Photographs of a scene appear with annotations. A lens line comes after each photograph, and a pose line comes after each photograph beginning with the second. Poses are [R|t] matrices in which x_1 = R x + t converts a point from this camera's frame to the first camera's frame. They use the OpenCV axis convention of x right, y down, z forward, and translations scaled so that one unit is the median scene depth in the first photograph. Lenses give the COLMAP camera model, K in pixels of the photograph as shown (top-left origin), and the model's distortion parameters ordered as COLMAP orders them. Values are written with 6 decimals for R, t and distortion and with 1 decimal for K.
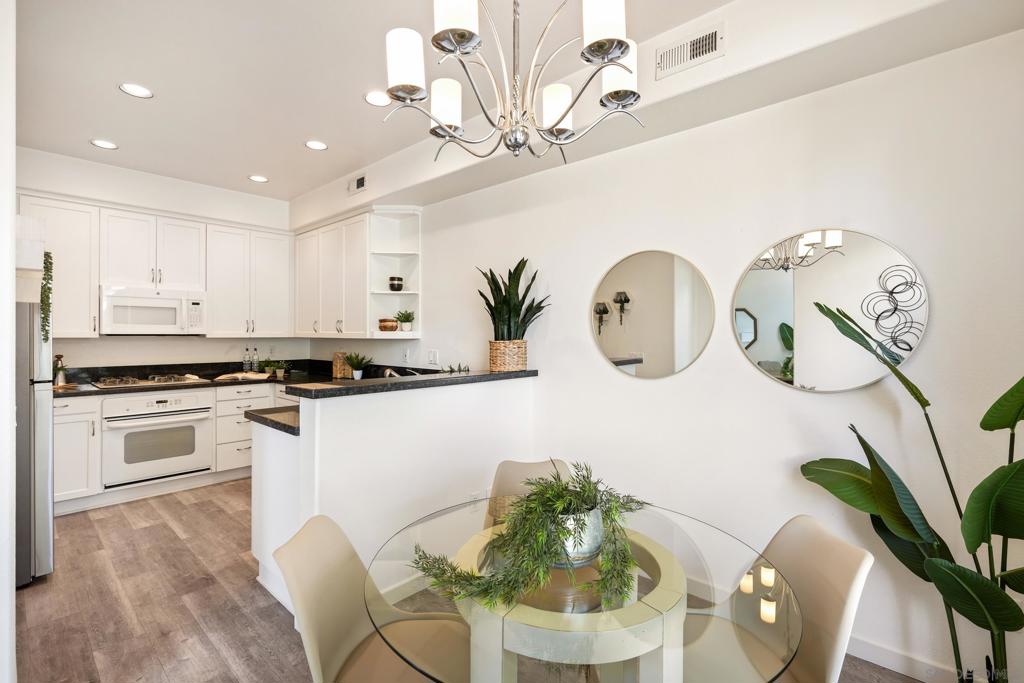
lens RADIAL K [[468.5, 0, 515.9], [0, 468.5, 333.2], [0, 0, 1]] dist [-0.003930, 0.001461]
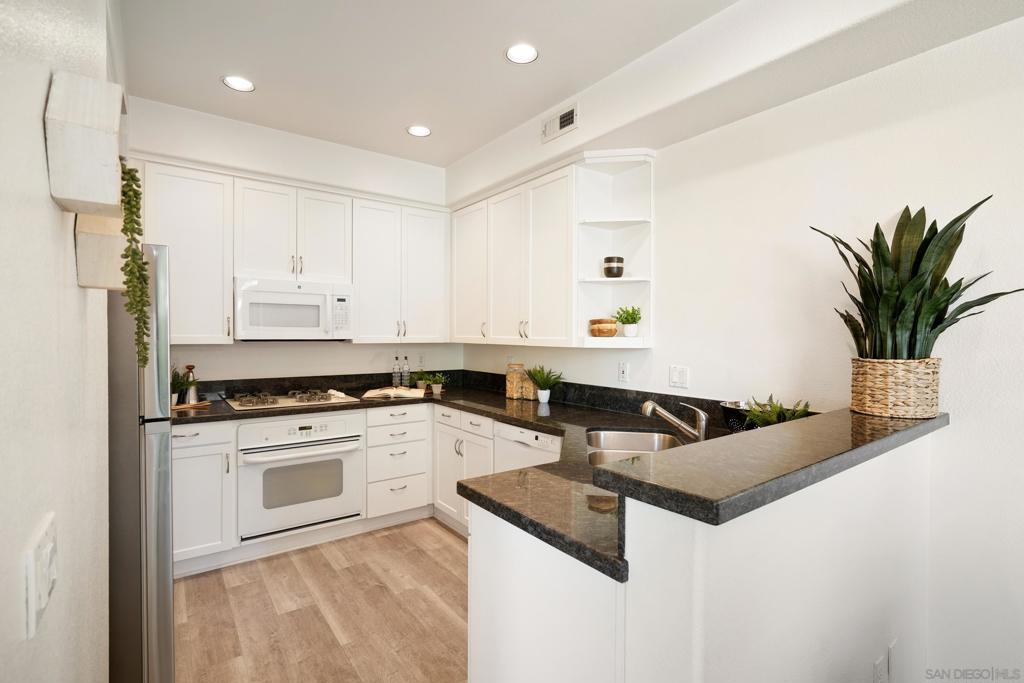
lens RADIAL K [[468.5, 0, 512.0], [0, 468.5, 337.8], [0, 0, 1]] dist [-0.003930, 0.001461]
pose [[0.981806, 0.004258, -0.189841, -0.273919], [-0.002137, 0.999933, 0.011376, -0.010522], [0.189877, -0.010763, 0.981749, 0.306537]]
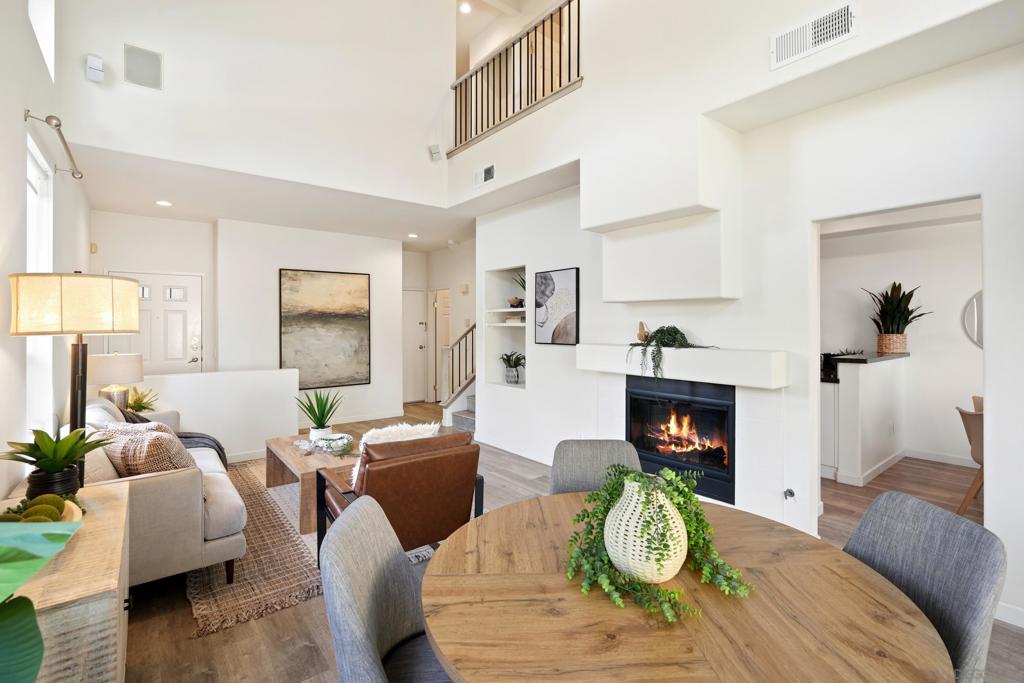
lens RADIAL K [[468.5, 0, 514.1], [0, 468.5, 327.6], [0, 0, 1]] dist [-0.003930, 0.001461]
pose [[0.989469, -0.005645, -0.144636, -0.844325], [0.005747, 0.999983, 0.000290, -0.011805], [0.144632, -0.001118, 0.989485, -0.614379]]
